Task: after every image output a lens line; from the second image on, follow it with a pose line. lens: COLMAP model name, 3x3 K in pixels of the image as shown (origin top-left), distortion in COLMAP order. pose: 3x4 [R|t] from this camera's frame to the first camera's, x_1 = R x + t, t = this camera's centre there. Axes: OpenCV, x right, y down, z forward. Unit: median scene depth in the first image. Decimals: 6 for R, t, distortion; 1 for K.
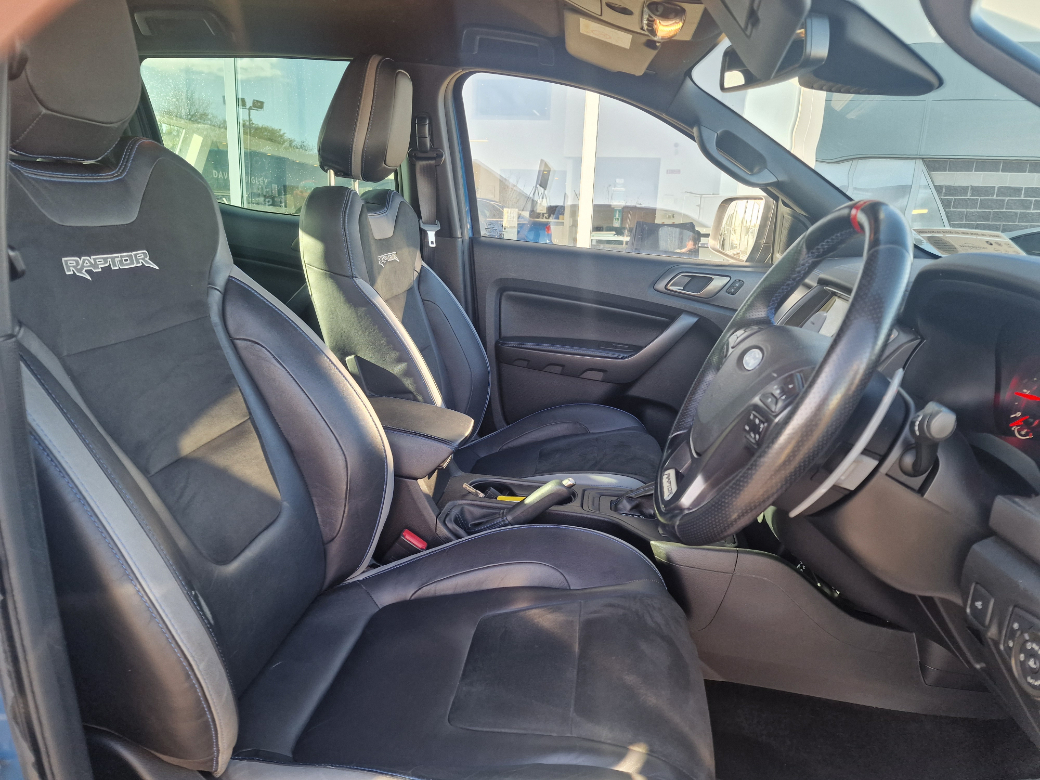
lens RADIAL K [[693.8, 0, 523.4], [0, 693.8, 397.6], [0, 0, 1]] dist [0.064203, -0.053416]
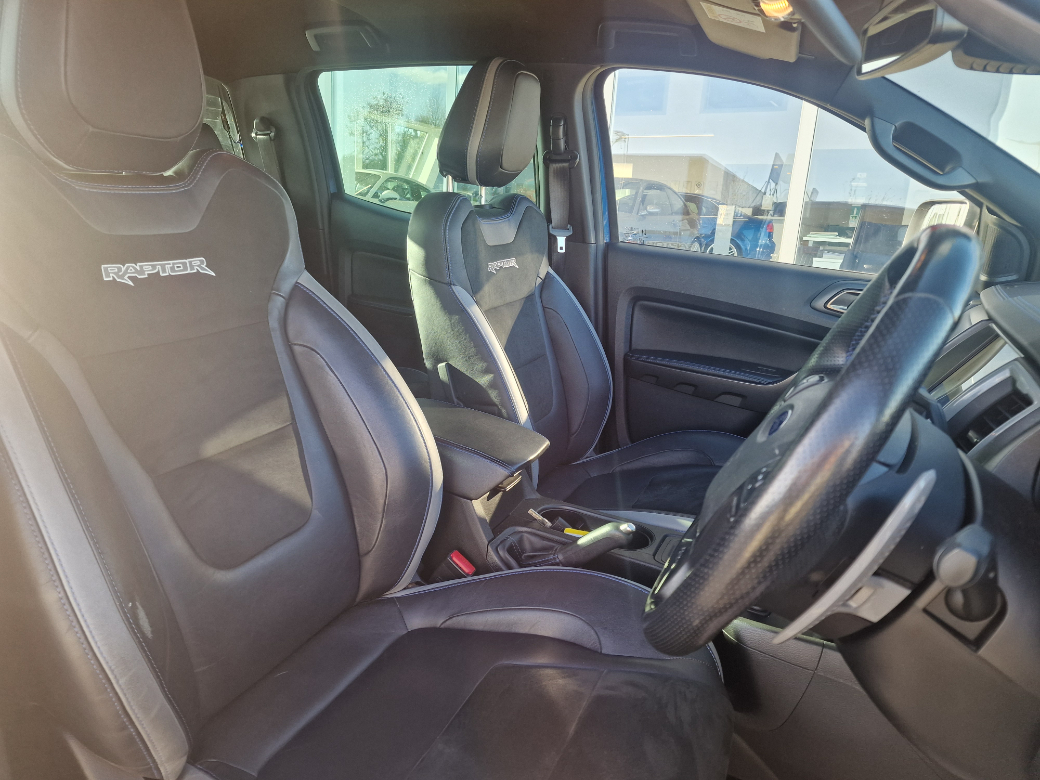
lens RADIAL K [[693.8, 0, 521.1], [0, 693.8, 388.9], [0, 0, 1]] dist [0.064203, -0.053416]
pose [[0.949567, 0.086273, -0.301461, 0.181825], [-0.088159, 0.996079, 0.007372, -0.046538], [0.300915, 0.019576, 0.953450, 0.107779]]
